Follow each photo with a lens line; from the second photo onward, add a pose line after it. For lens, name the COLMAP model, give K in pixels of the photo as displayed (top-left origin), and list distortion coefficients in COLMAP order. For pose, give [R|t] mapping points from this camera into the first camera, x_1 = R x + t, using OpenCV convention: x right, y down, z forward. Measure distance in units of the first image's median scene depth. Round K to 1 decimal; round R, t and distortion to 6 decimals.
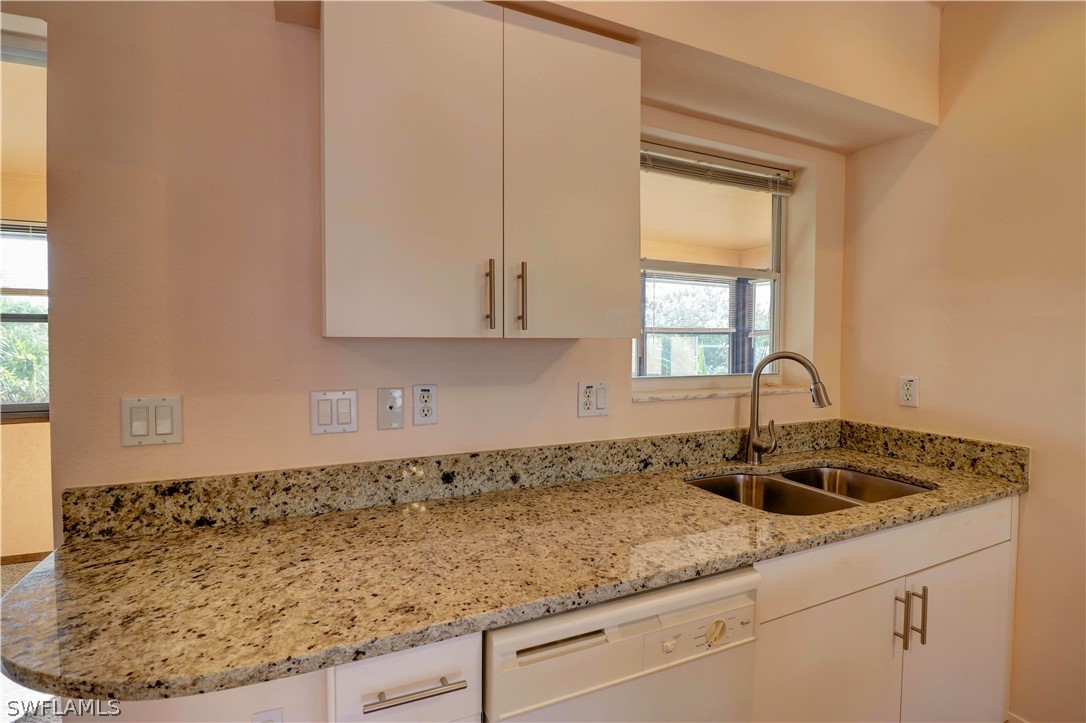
lens RADIAL K [[504.4, 0, 537.5], [0, 504.4, 356.5], [0, 0, 1]] dist [0.002310, -0.014663]
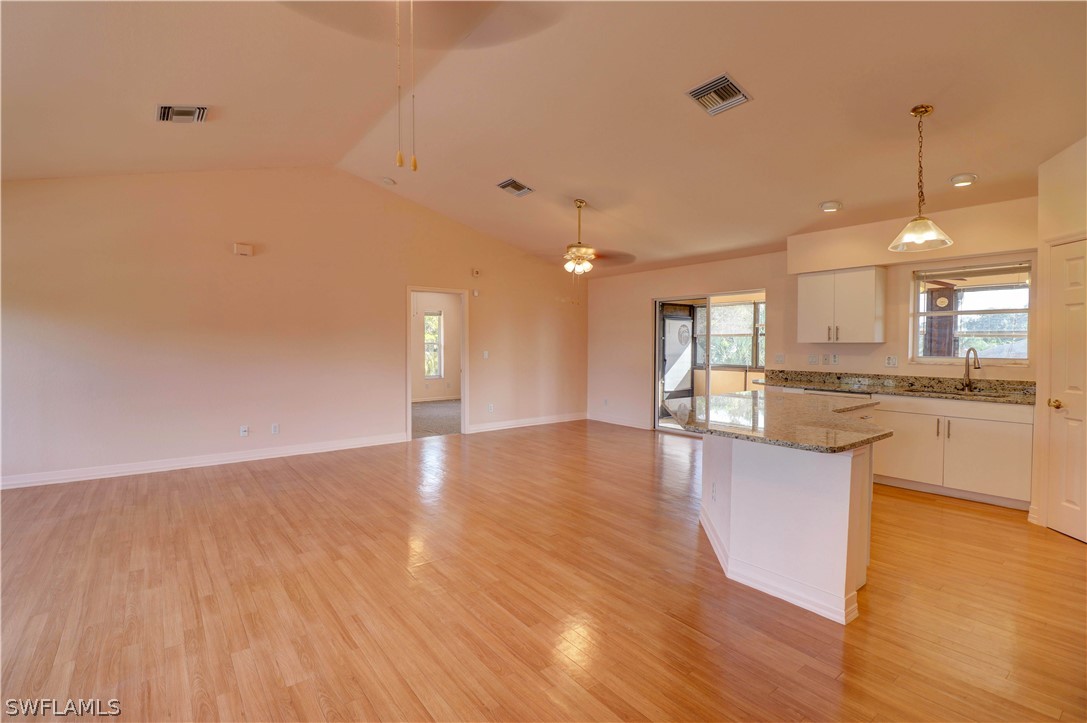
lens RADIAL K [[503.3, 0, 536.2], [0, 503.3, 354.7], [0, 0, 1]] dist [0.001081, -0.013842]
pose [[0.216144, 0.020644, -0.976143, 3.126583], [-0.026344, 0.999536, 0.015305, 0.059435], [0.976006, 0.022408, 0.216587, -2.151000]]
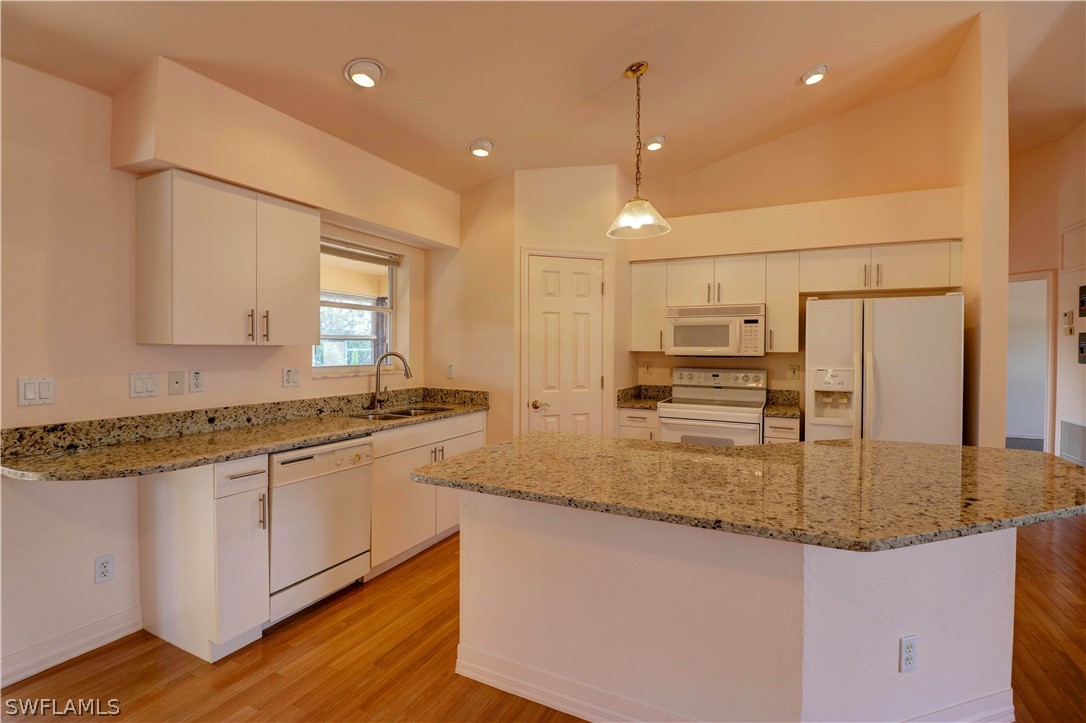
lens RADIAL K [[502.9, 0, 535.7], [0, 502.9, 354.7], [0, 0, 1]] dist [0.001081, -0.013842]
pose [[0.784834, -0.005814, 0.619679, -0.381311], [0.012353, 0.999904, -0.006263, 0.026909], [-0.619583, 0.012570, 0.784830, -1.172911]]
